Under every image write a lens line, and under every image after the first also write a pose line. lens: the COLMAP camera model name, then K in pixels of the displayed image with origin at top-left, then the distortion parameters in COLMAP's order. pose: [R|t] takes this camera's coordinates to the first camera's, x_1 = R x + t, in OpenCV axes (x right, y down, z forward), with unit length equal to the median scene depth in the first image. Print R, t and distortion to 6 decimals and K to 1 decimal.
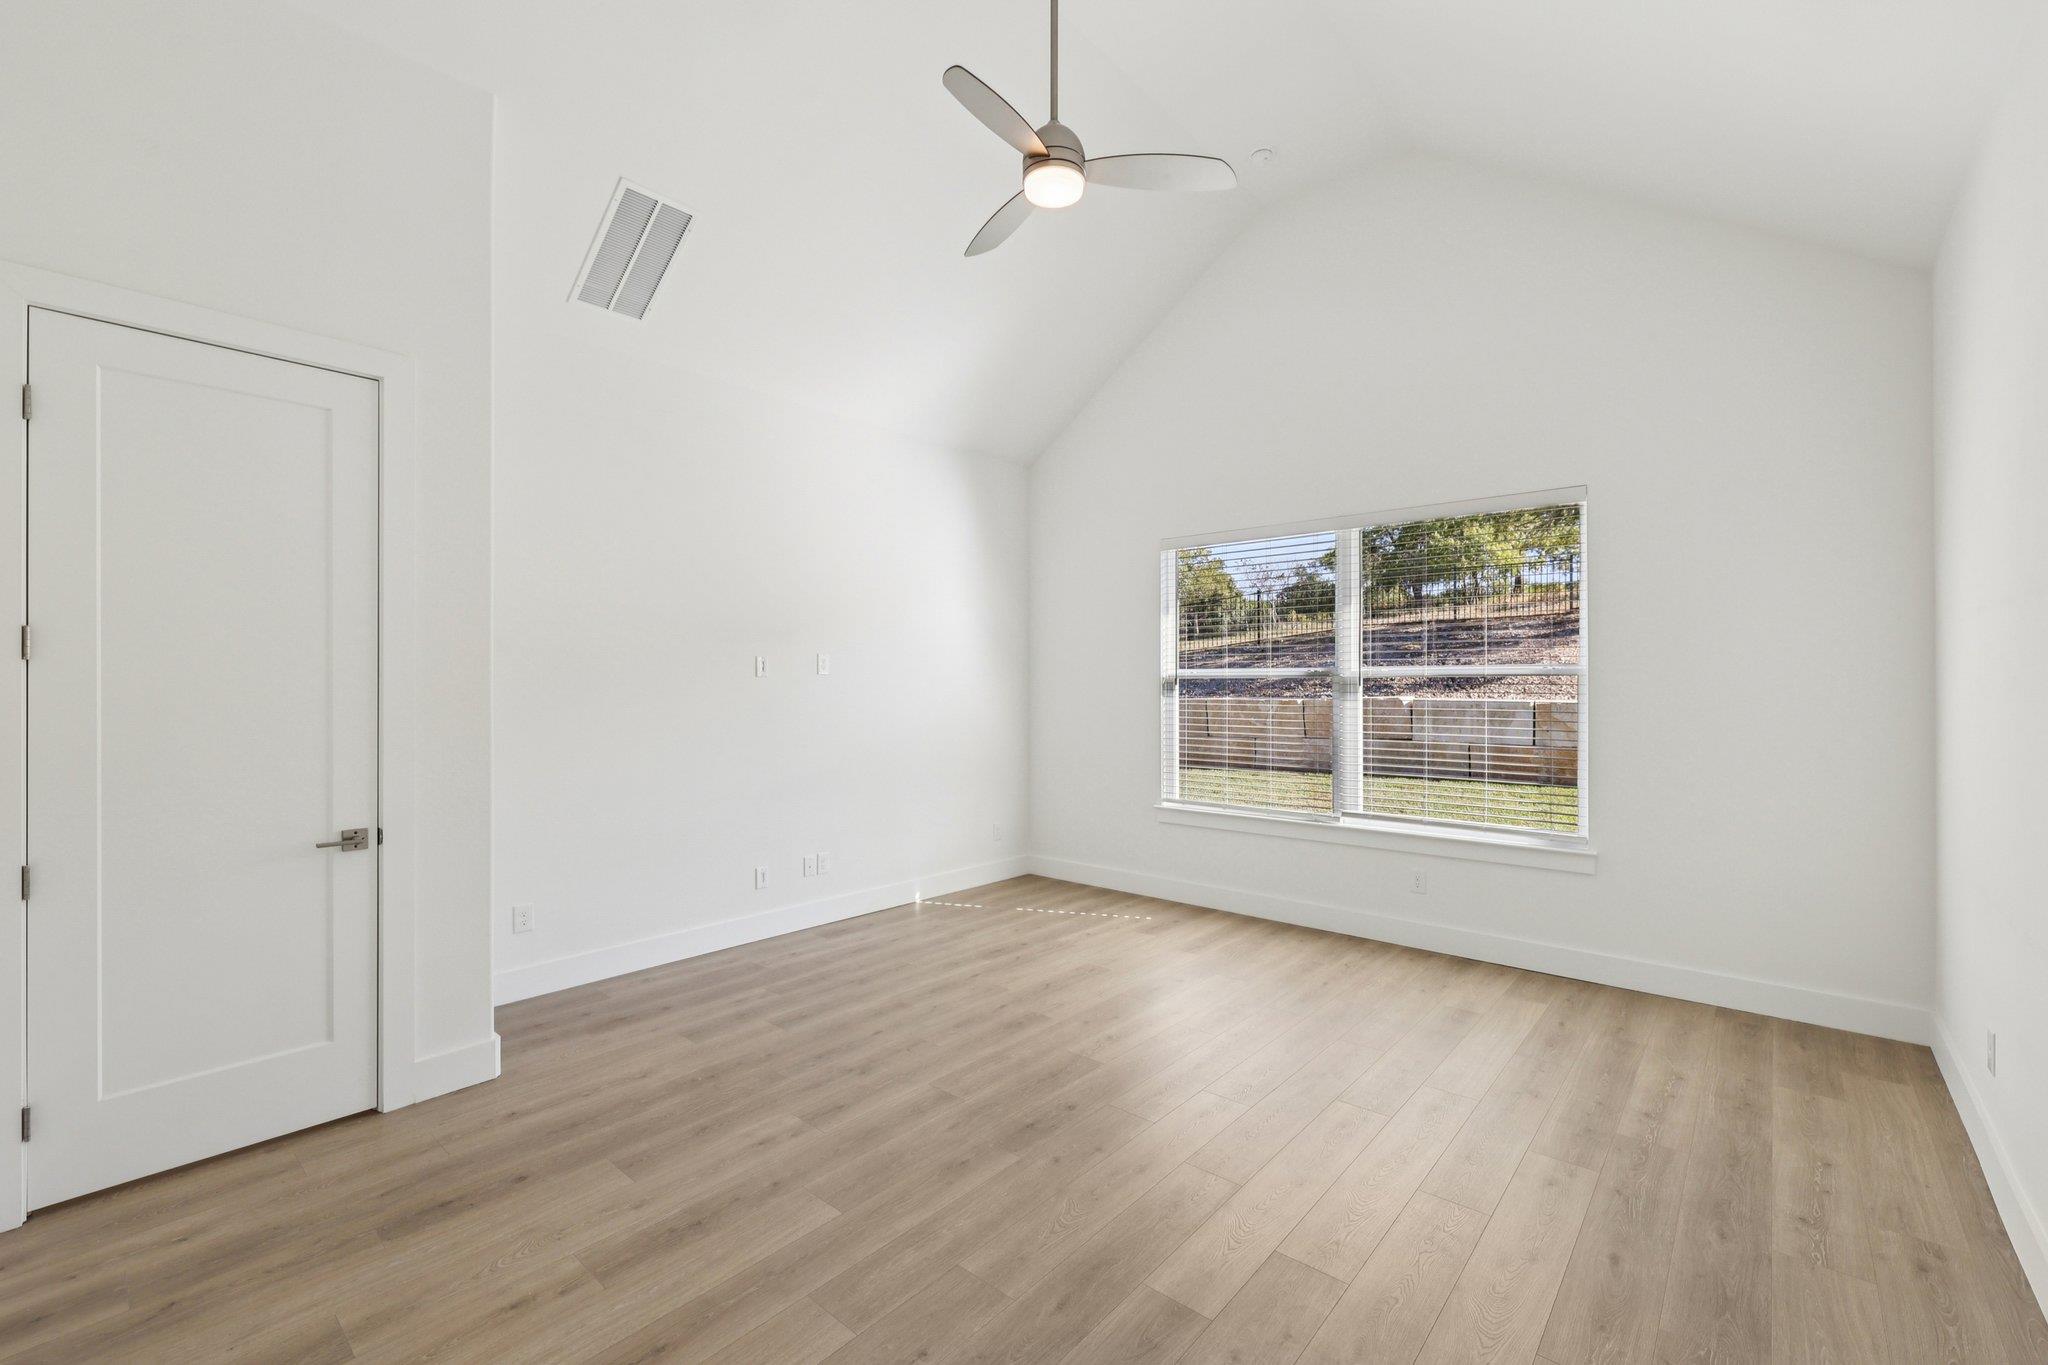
lens RADIAL K [[860.6, 0, 1029.0], [0, 860.6, 685.0], [0, 0, 1]] dist [0.003100, 0.000656]
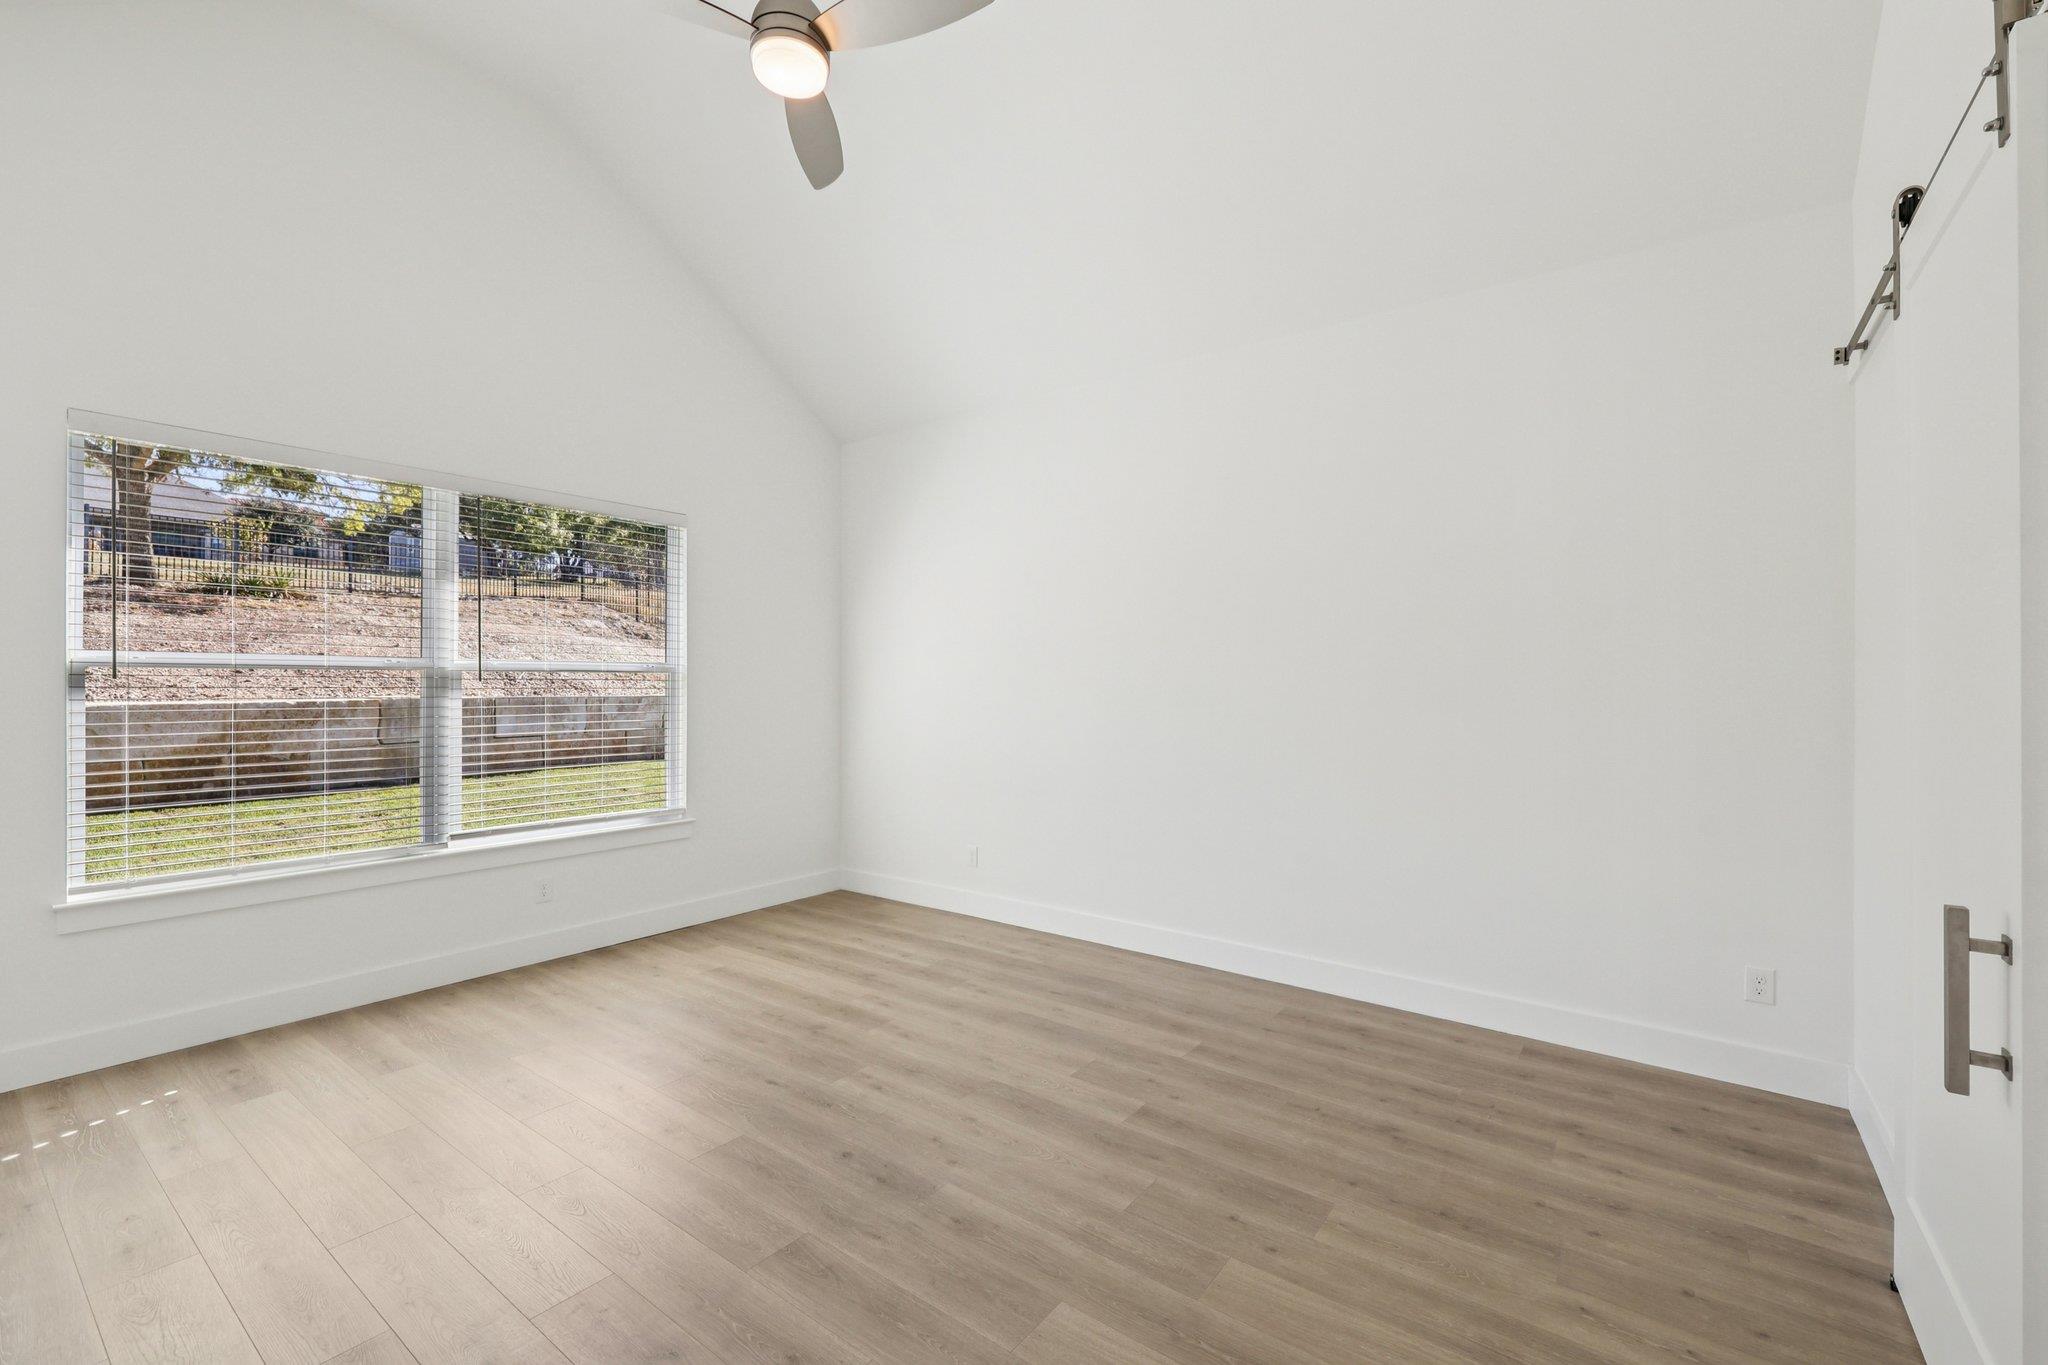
lens RADIAL K [[860.6, 0, 1034.8], [0, 860.6, 682.0], [0, 0, 1]] dist [0.003100, 0.000656]
pose [[-0.076784, 0.003237, 0.997042, -0.560501], [-0.003029, 0.999989, -0.003480, 0.004249], [-0.997043, -0.003287, -0.076774, 0.578049]]
